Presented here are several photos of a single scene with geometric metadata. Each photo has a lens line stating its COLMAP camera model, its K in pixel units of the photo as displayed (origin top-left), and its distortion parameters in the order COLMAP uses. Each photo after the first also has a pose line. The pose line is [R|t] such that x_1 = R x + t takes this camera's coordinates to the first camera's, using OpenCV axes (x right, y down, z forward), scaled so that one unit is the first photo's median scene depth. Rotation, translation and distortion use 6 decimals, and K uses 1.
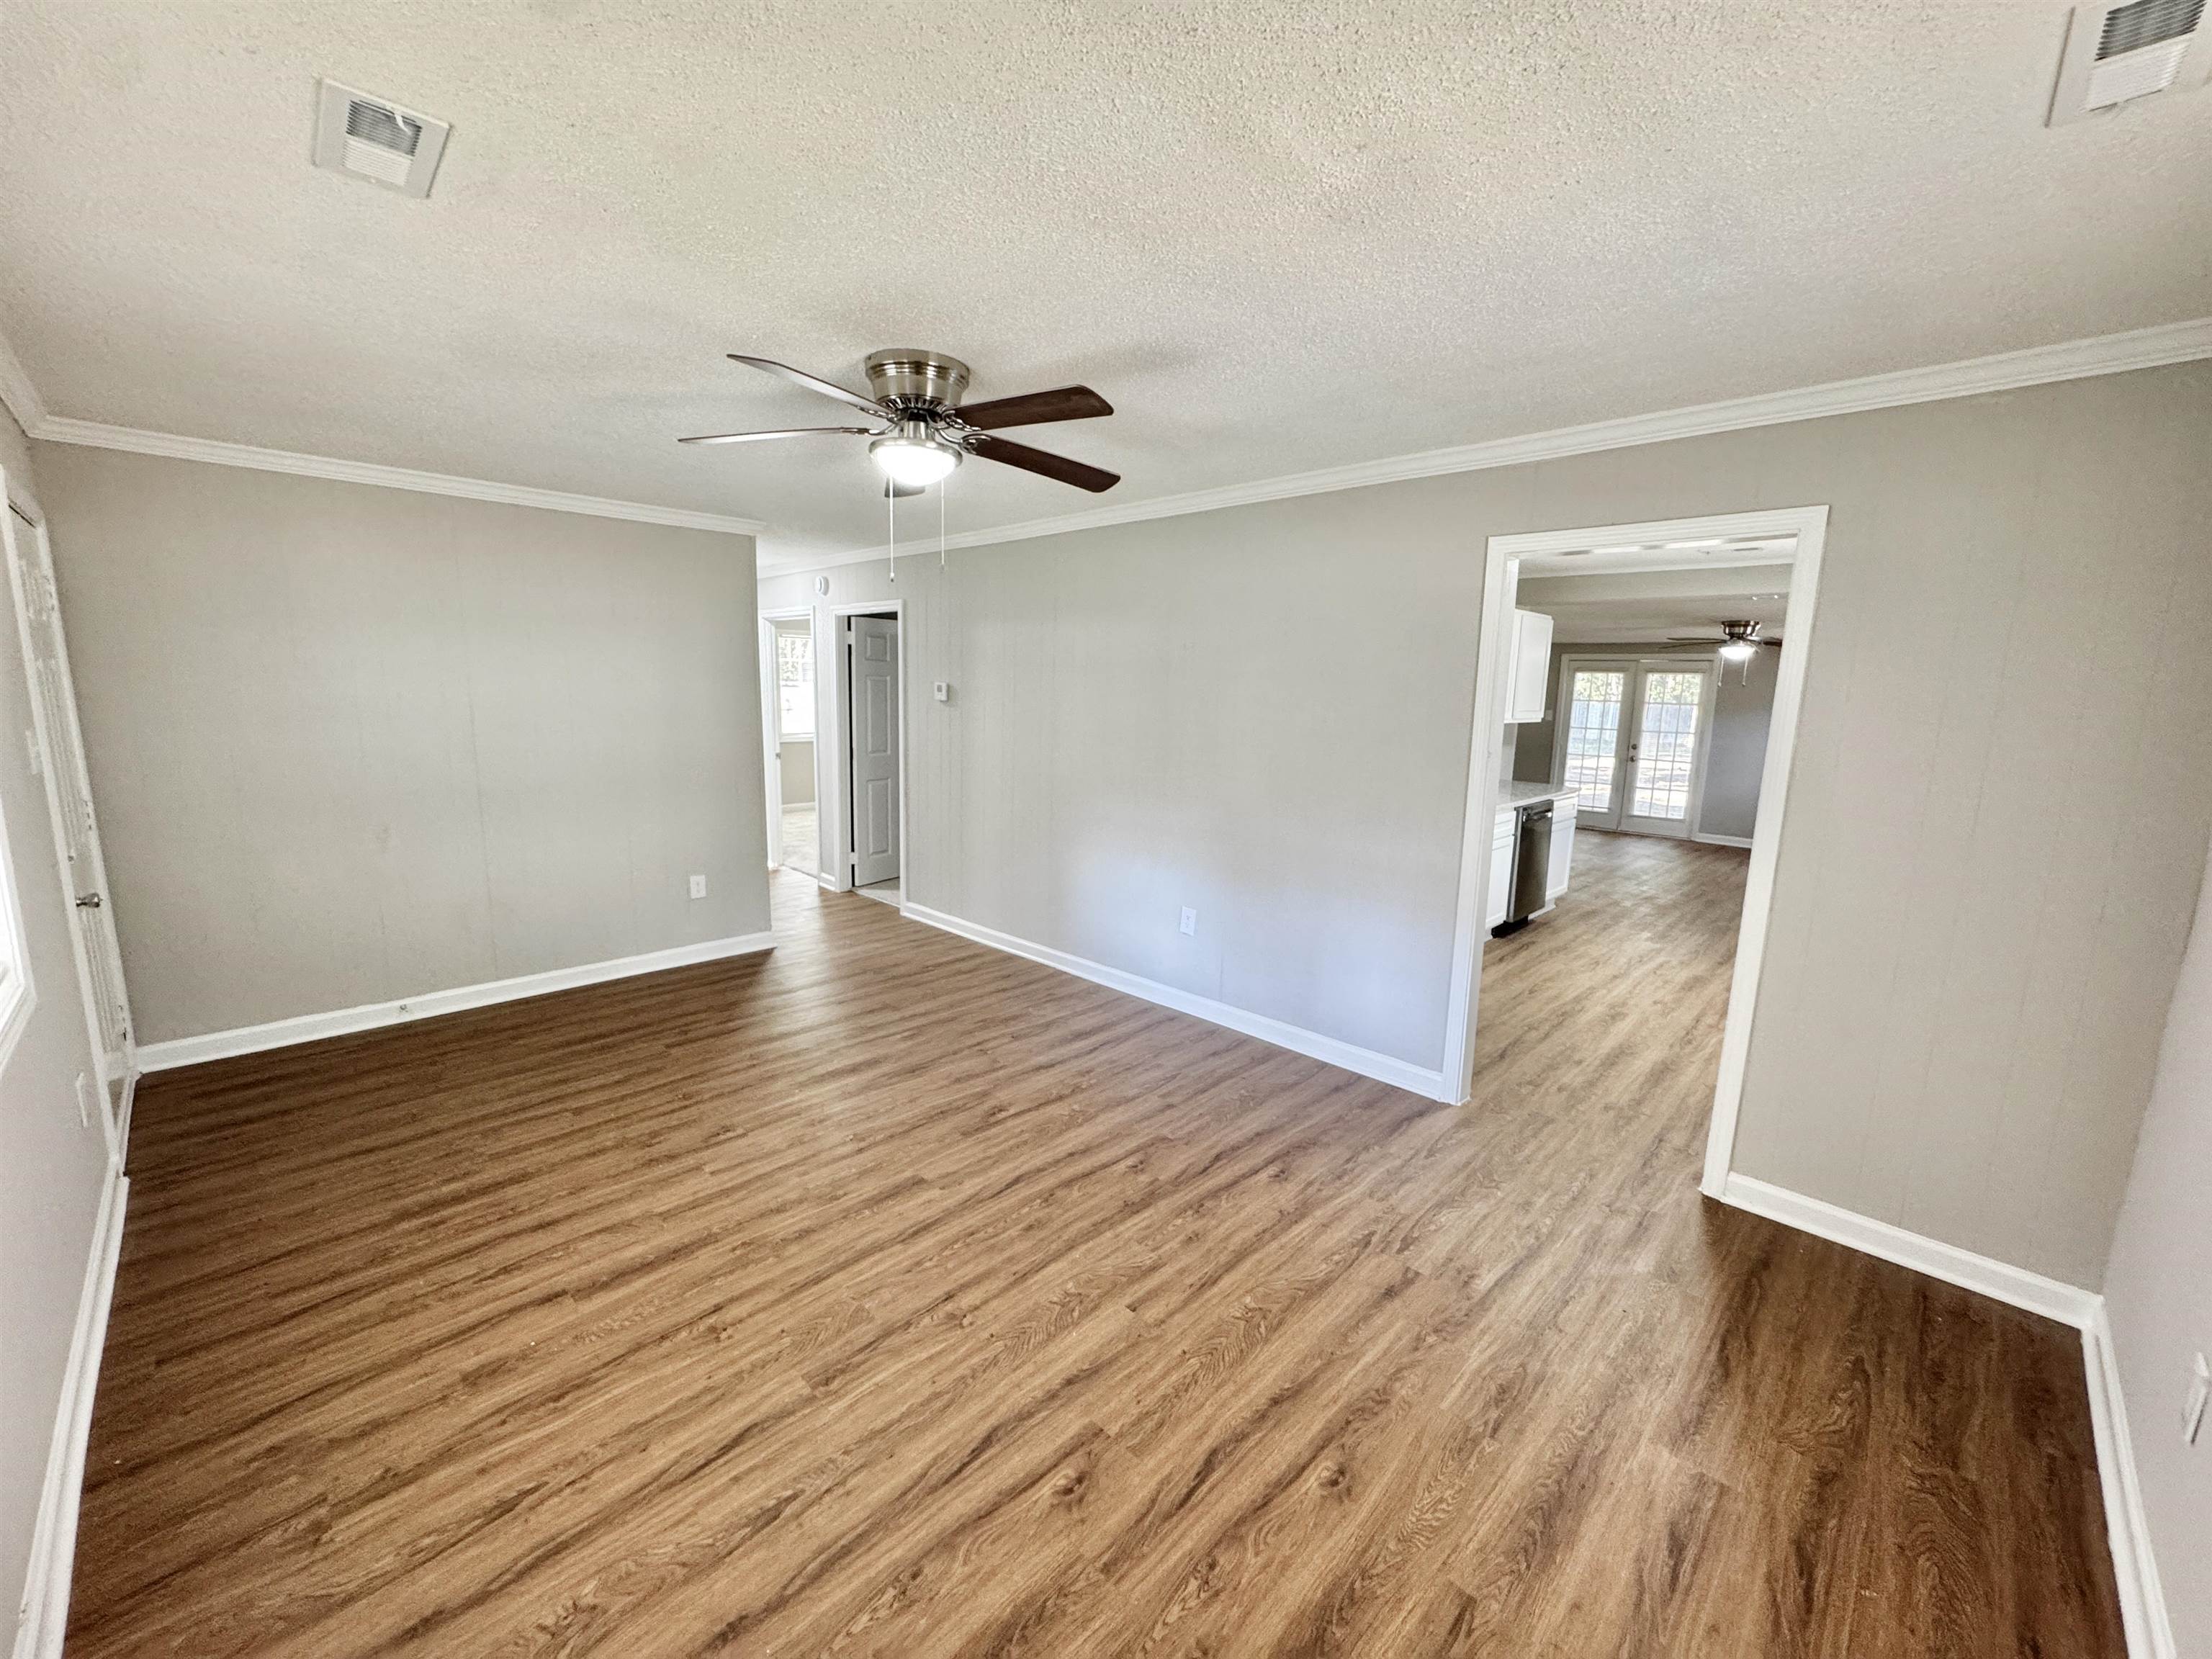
lens RADIAL K [[883.8, 0, 1119.4], [0, 883.8, 833.8], [0, 0, 1]] dist [-0.002426, -0.000350]
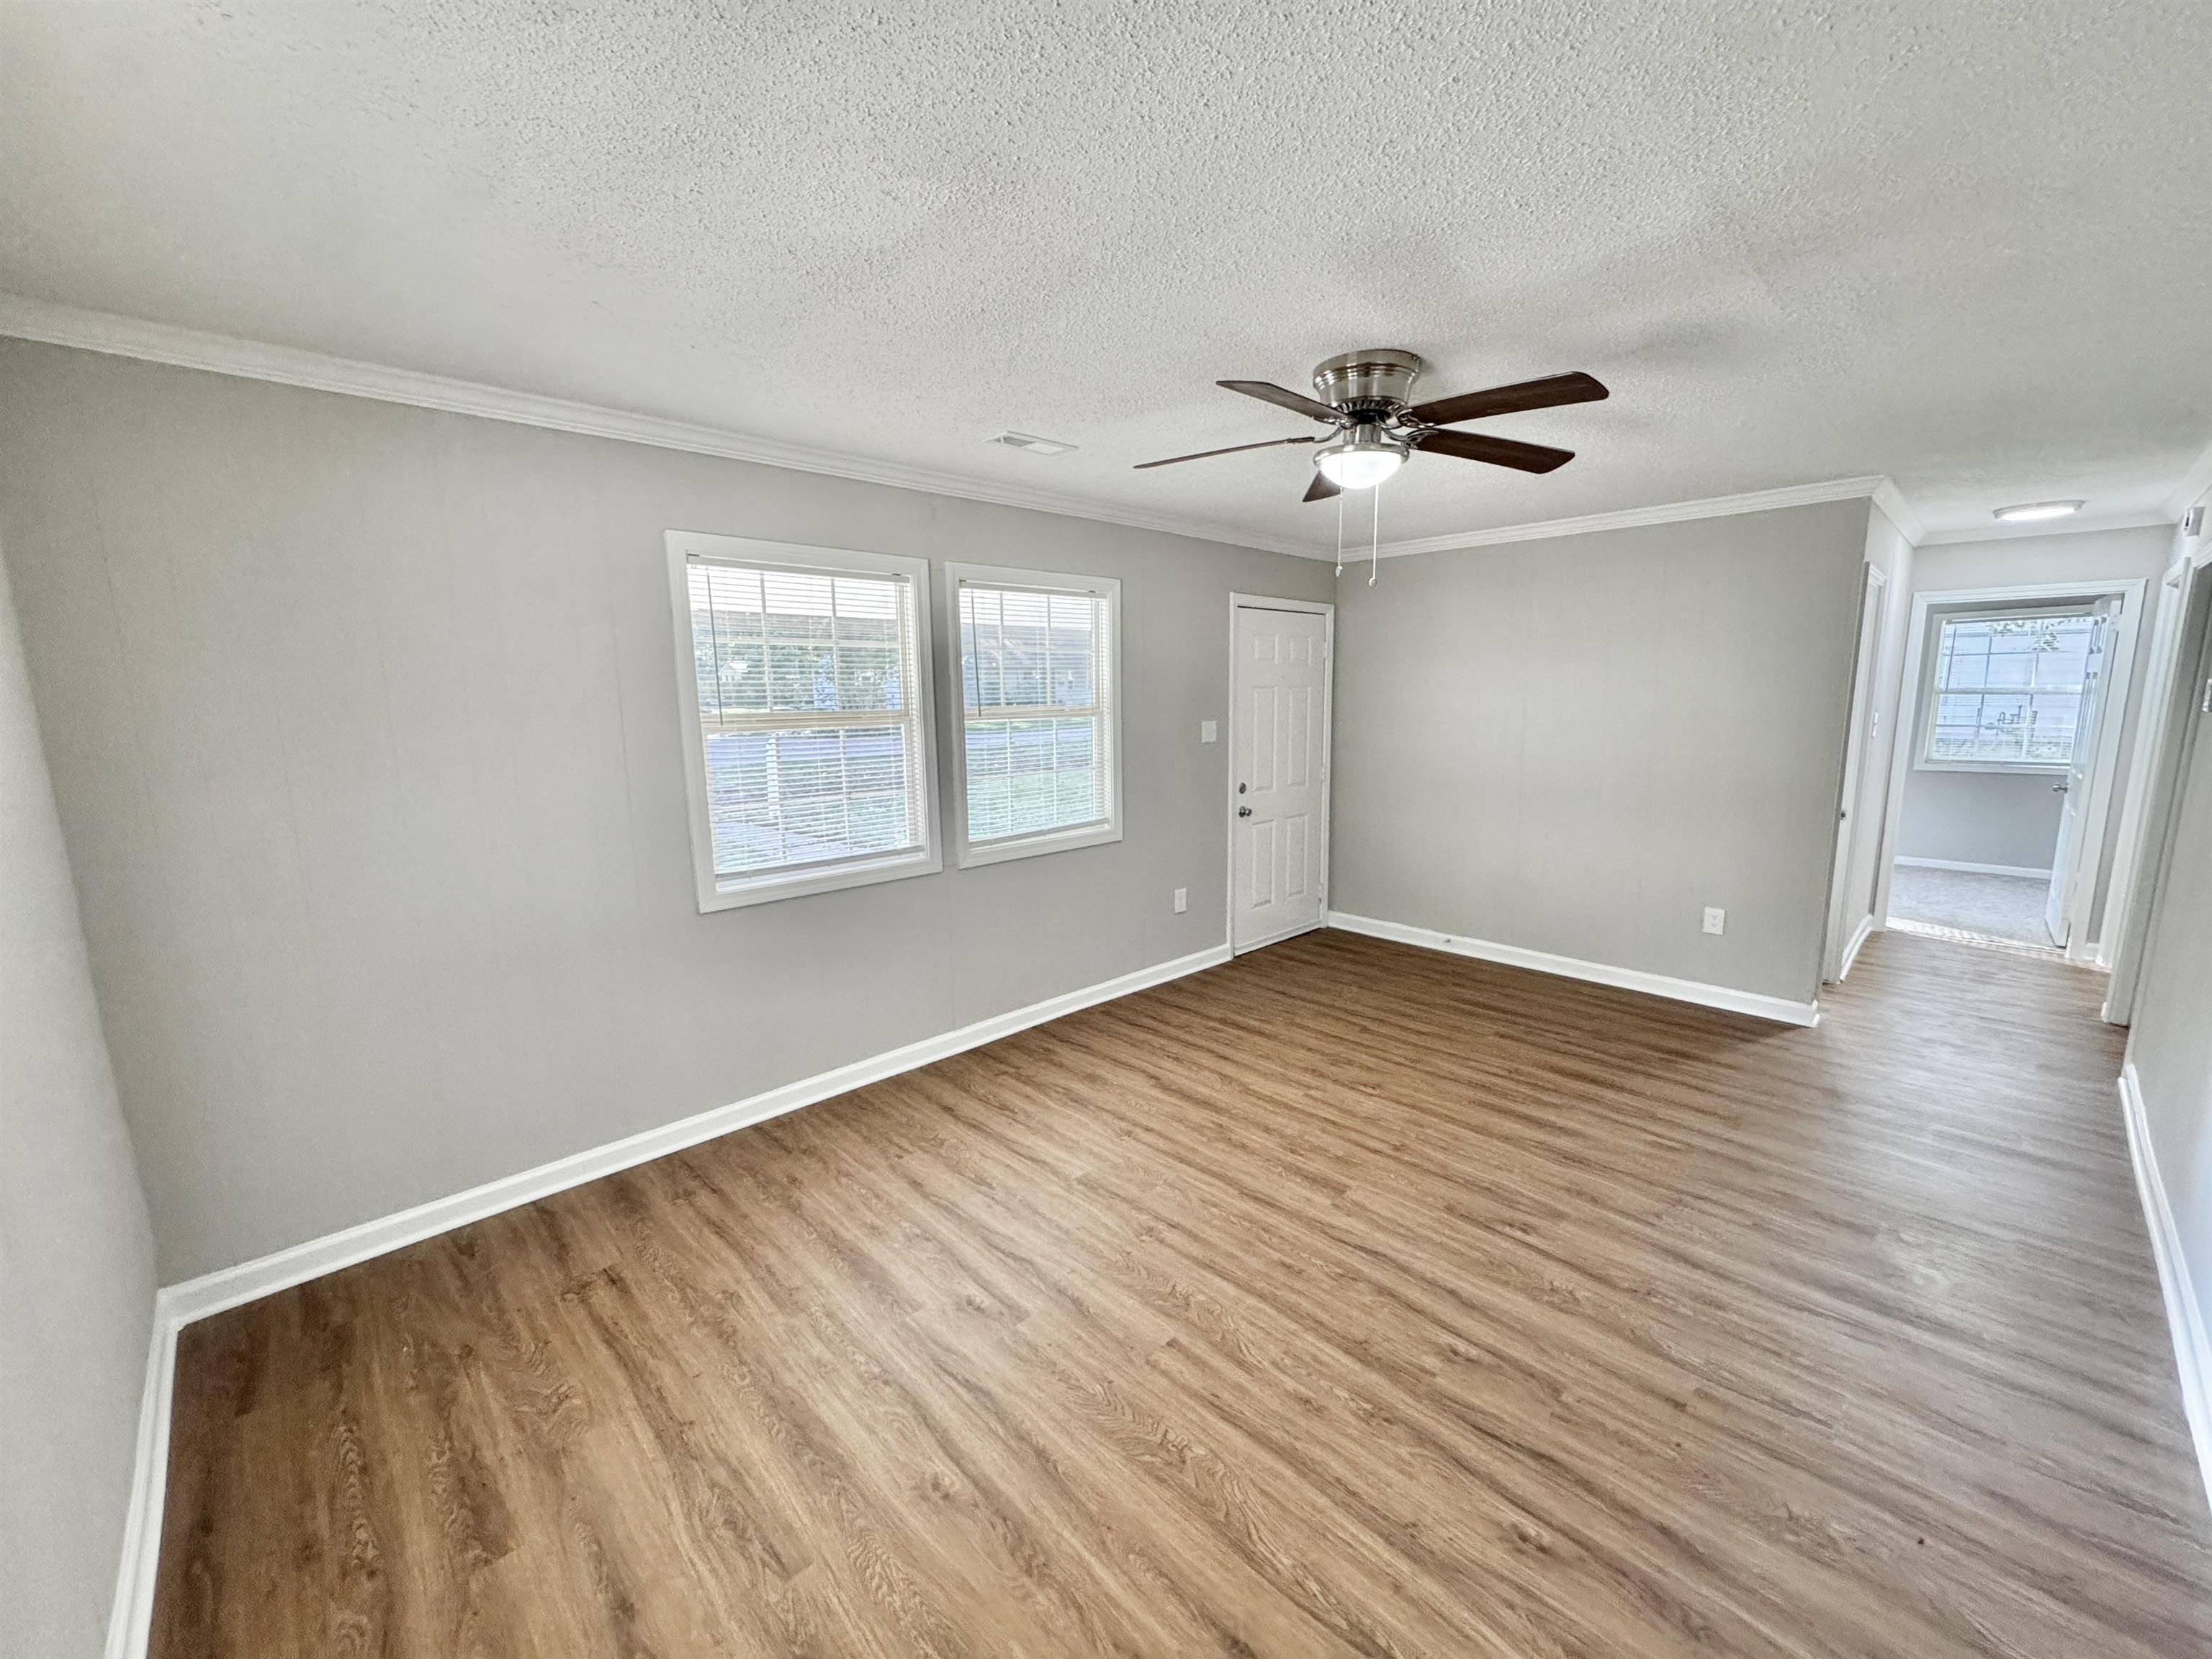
lens RADIAL K [[883.8, 0, 1095.2], [0, 883.8, 821.5], [0, 0, 1]] dist [-0.002426, -0.000350]
pose [[-0.045816, 0.124501, -0.991161, 0.725999], [-0.154655, 0.979356, 0.130167, -0.099112], [0.986906, 0.159252, -0.025616, 0.698878]]
